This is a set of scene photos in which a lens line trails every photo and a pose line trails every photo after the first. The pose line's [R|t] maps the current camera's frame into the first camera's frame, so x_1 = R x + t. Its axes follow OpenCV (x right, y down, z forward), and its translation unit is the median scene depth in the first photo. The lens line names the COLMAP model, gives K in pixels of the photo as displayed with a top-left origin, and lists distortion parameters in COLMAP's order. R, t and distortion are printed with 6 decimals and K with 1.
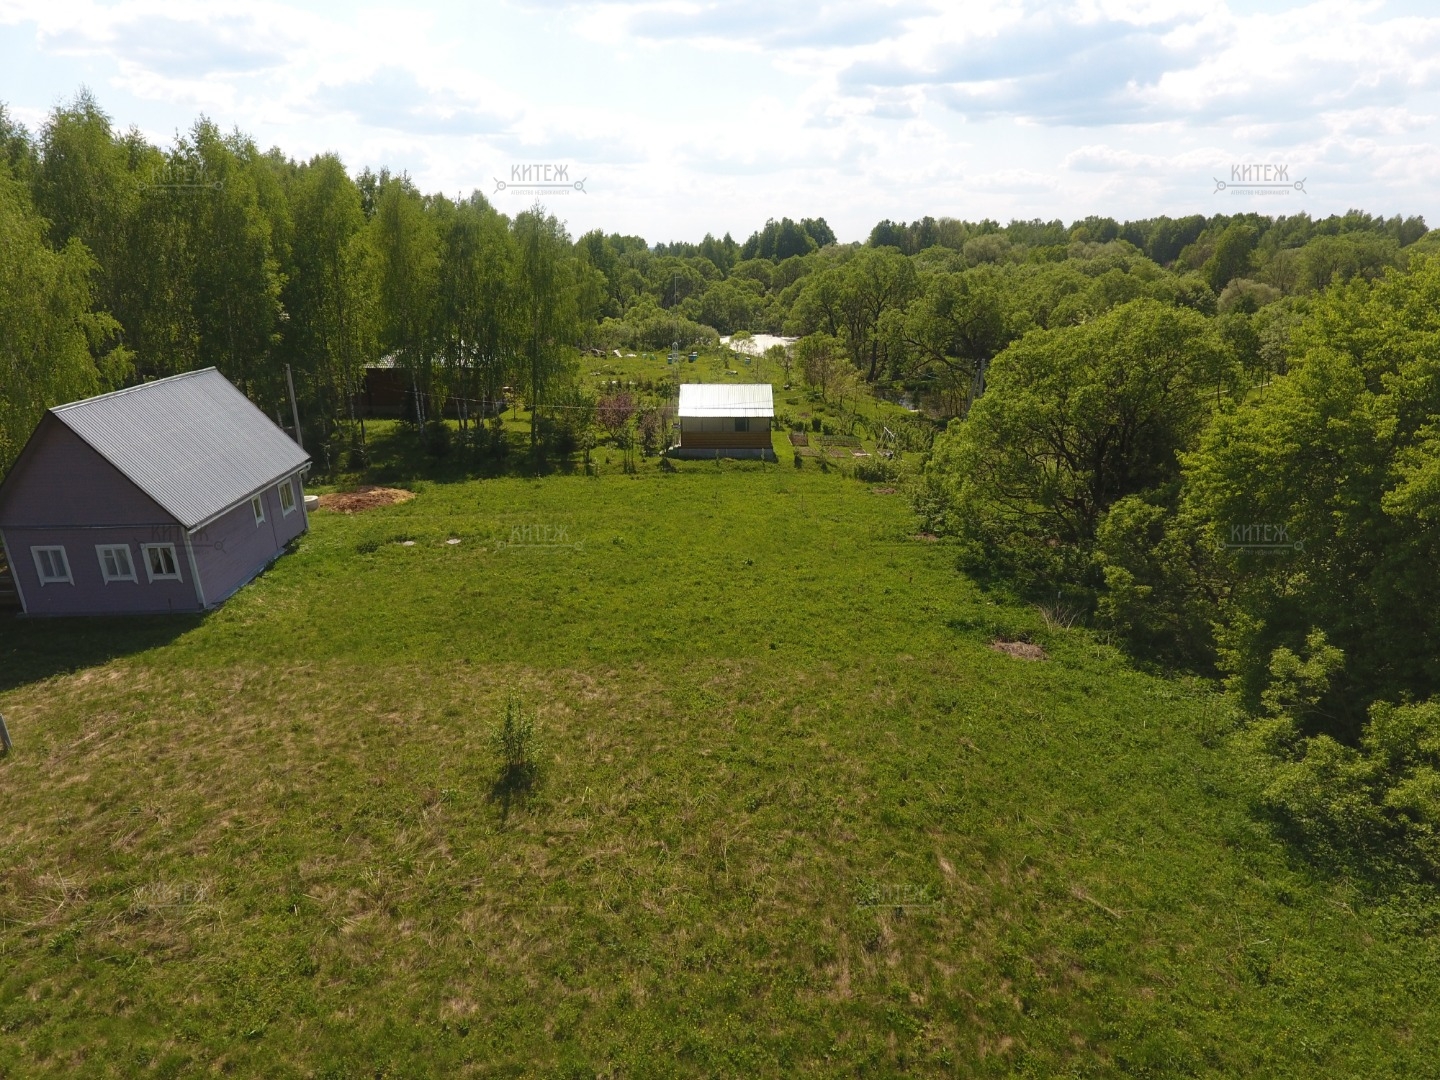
lens RADIAL K [[843.2, 0, 711.3], [0, 843.2, 537.6], [0, 0, 1]] dist [-0.007978, 0.002406]
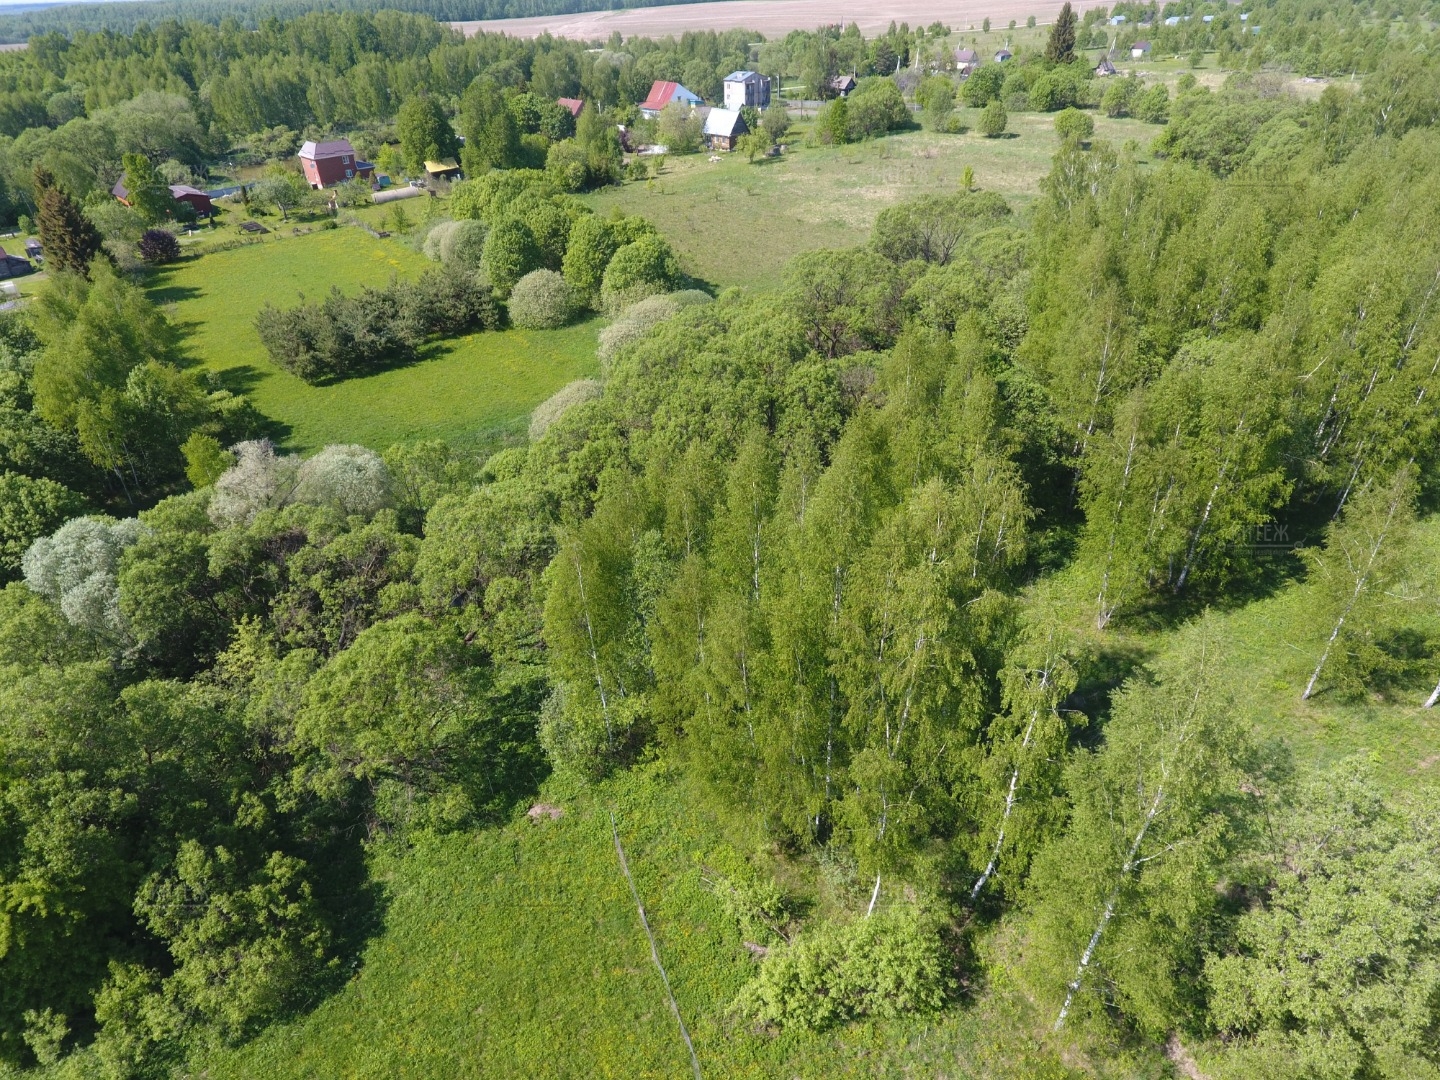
lens RADIAL K [[843.2, 0, 711.3], [0, 843.2, 537.6], [0, 0, 1]] dist [-0.007978, 0.002406]
pose [[-0.248764, -0.530066, 0.810645, -0.579344], [0.342782, 0.734607, 0.585537, -1.321030], [-0.905879, 0.423535, -0.001047, -0.788845]]
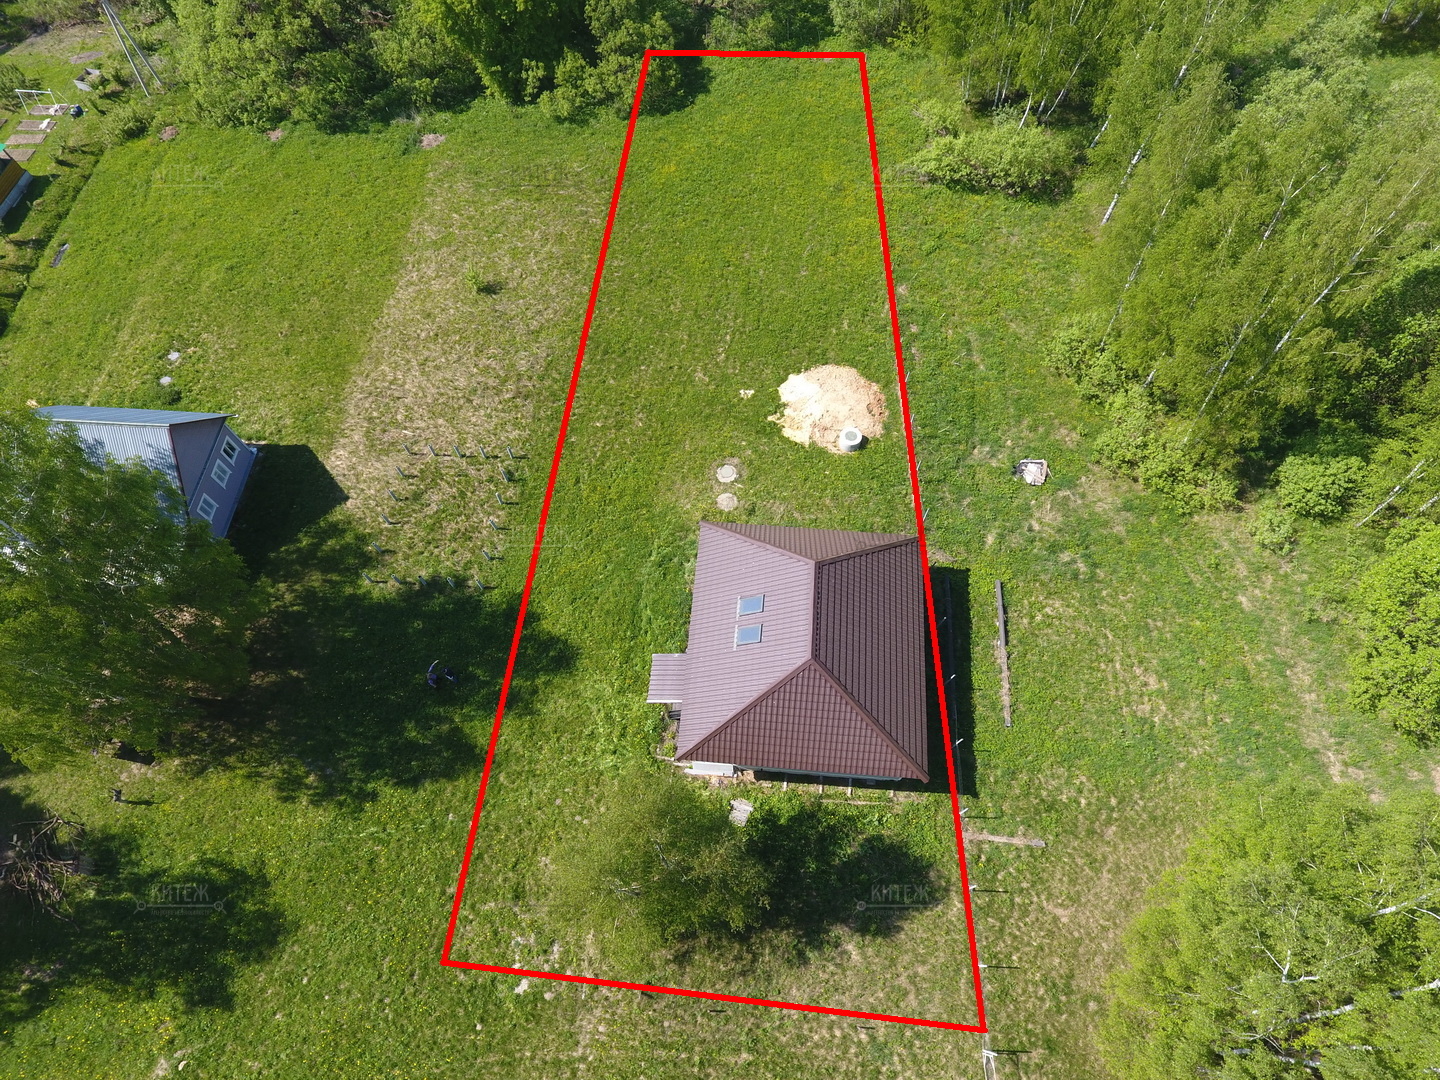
lens RADIAL K [[843.2, 0, 711.3], [0, 843.2, 537.6], [0, 0, 1]] dist [-0.007978, 0.002406]
pose [[0.129501, -0.877871, 0.461056, -2.507977], [0.344888, 0.475817, 0.809105, -1.534817], [-0.929668, 0.054233, 0.364386, -0.764632]]
